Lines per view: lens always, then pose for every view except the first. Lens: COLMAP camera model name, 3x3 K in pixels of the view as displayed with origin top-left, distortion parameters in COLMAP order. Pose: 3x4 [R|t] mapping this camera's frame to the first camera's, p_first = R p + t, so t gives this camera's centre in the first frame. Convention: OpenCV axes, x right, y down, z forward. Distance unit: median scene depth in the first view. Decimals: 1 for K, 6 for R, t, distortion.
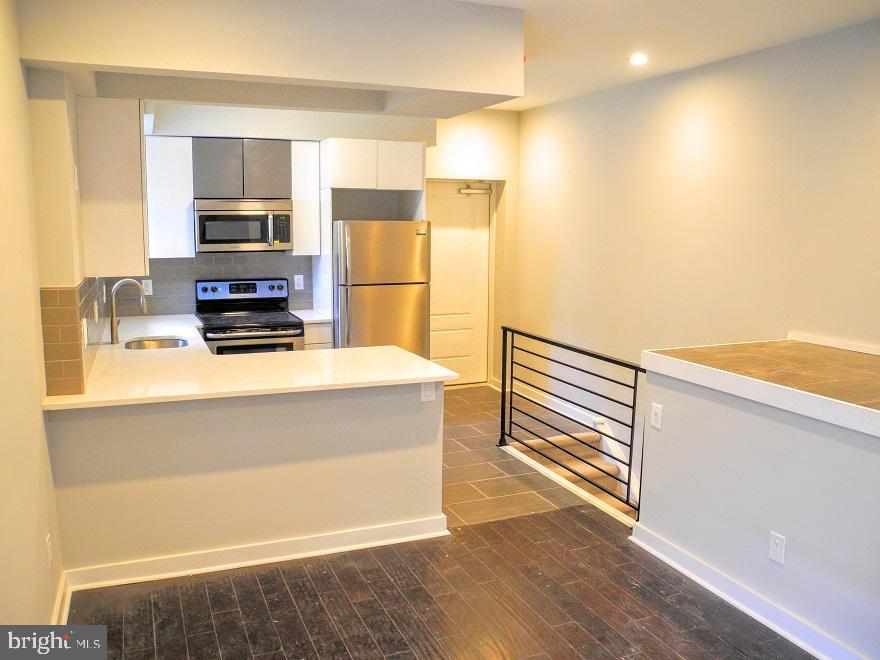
lens RADIAL K [[730.5, 0, 424.2], [0, 730.5, 330.5], [0, 0, 1]] dist [-0.150343, 0.140086]
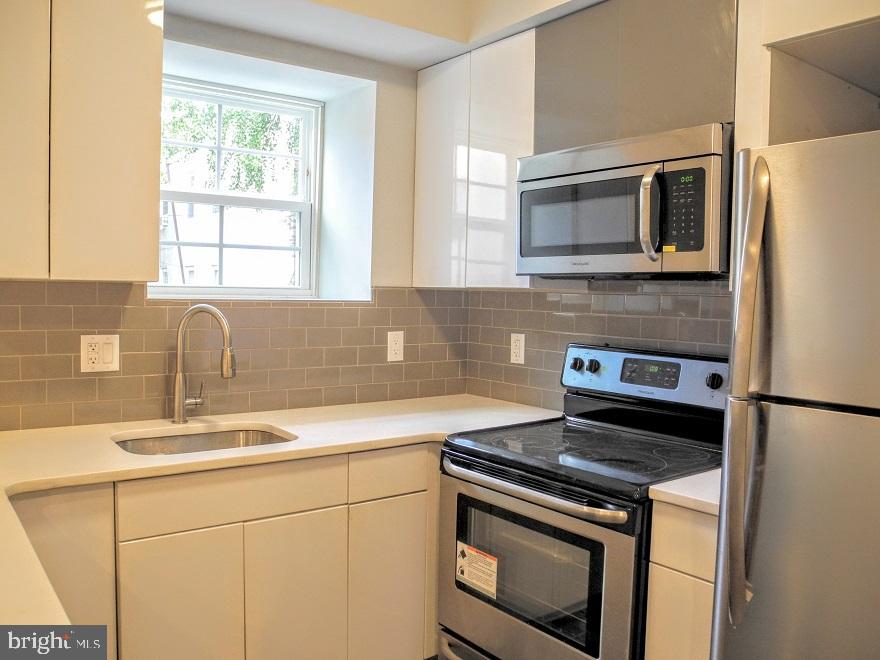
lens RADIAL K [[730.5, 0, 424.2], [0, 730.5, 330.5], [0, 0, 1]] dist [-0.150343, 0.140086]
pose [[0.259202, 0.051451, -0.964452, 0.105386], [-0.163972, 0.986428, 0.008554, -0.067832], [0.951802, 0.155926, 0.264121, 0.812729]]
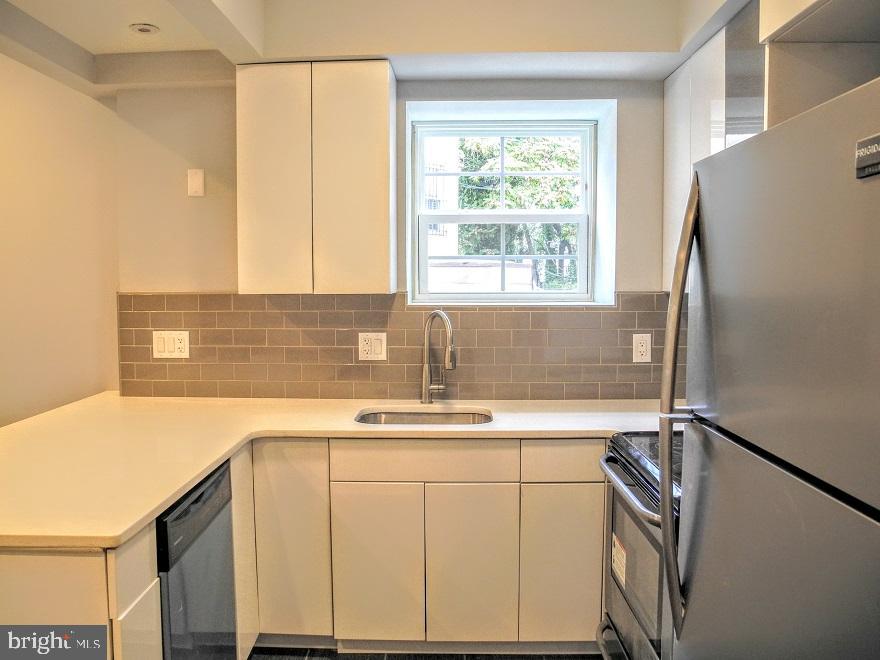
lens RADIAL K [[730.5, 0, 424.2], [0, 730.5, 330.5], [0, 0, 1]] dist [-0.150343, 0.140086]
pose [[-0.399759, 0.059082, -0.914714, 0.159178], [-0.136745, 0.982909, 0.123248, -0.107843], [0.906363, 0.174352, -0.384848, 0.997644]]
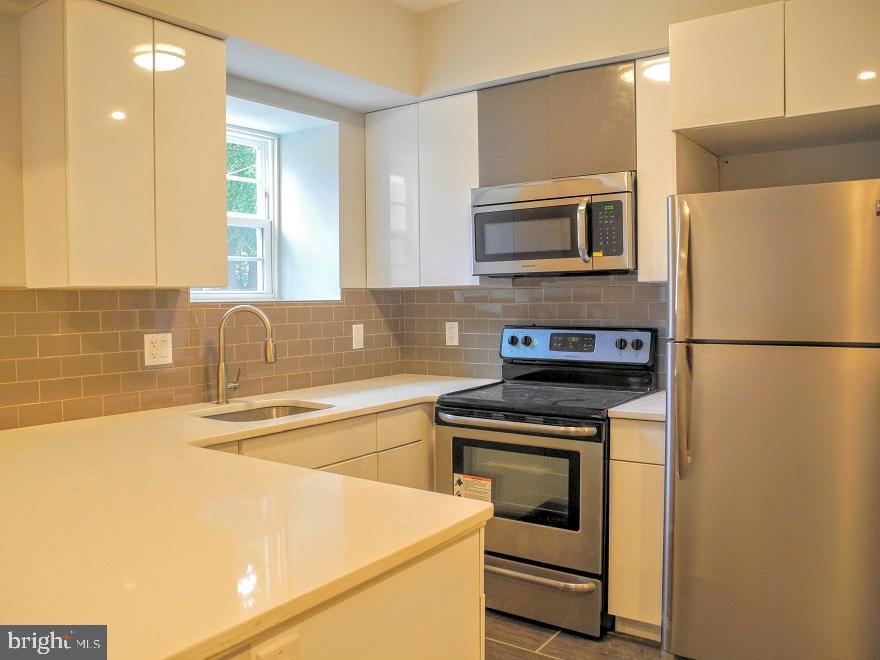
lens RADIAL K [[730.5, 0, 424.2], [0, 730.5, 330.5], [0, 0, 1]] dist [-0.150343, 0.140086]
pose [[0.530586, 0.024742, -0.847270, 0.175715], [-0.111176, 0.992970, -0.040626, -0.033302], [0.840308, 0.115752, 0.529607, 0.634307]]
